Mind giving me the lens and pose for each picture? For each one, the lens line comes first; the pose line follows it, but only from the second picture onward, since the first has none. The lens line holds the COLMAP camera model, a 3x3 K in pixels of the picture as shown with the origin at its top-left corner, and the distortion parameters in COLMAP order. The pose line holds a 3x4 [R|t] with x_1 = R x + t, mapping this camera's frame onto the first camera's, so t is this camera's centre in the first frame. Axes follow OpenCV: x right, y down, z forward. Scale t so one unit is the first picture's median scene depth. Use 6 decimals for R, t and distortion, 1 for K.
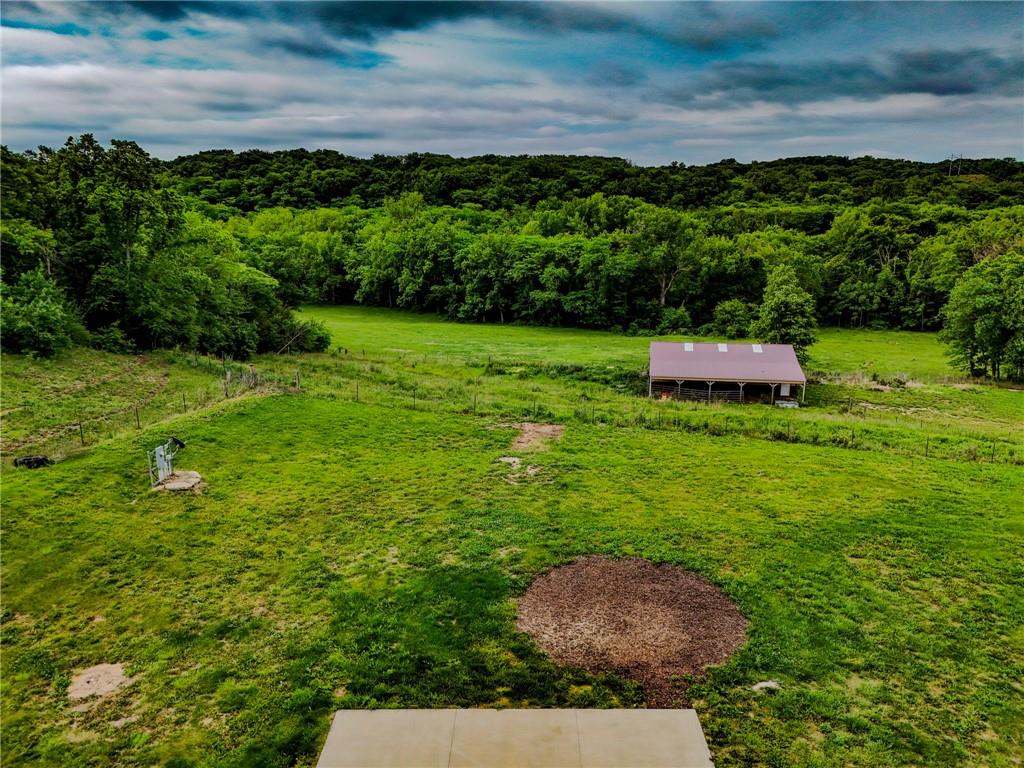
lens RADIAL K [[750.3, 0, 512.0], [0, 750.3, 384.0], [0, 0, 1]] dist [0.076223, -0.072026]
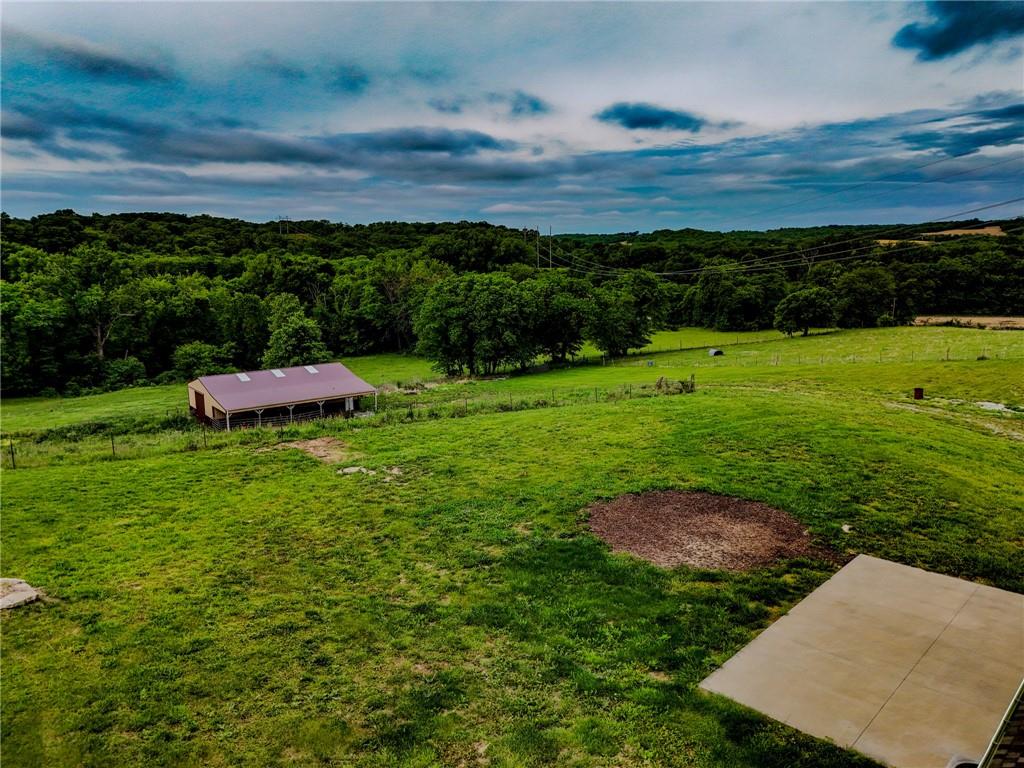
lens RADIAL K [[750.3, 0, 512.0], [0, 750.3, 384.0], [0, 0, 1]] dist [0.076223, -0.072026]
pose [[0.685978, -0.134760, 0.715034, -0.110767], [0.187604, 0.982231, 0.005137, 0.008693], [-0.703021, 0.130620, 0.699071, 0.065067]]
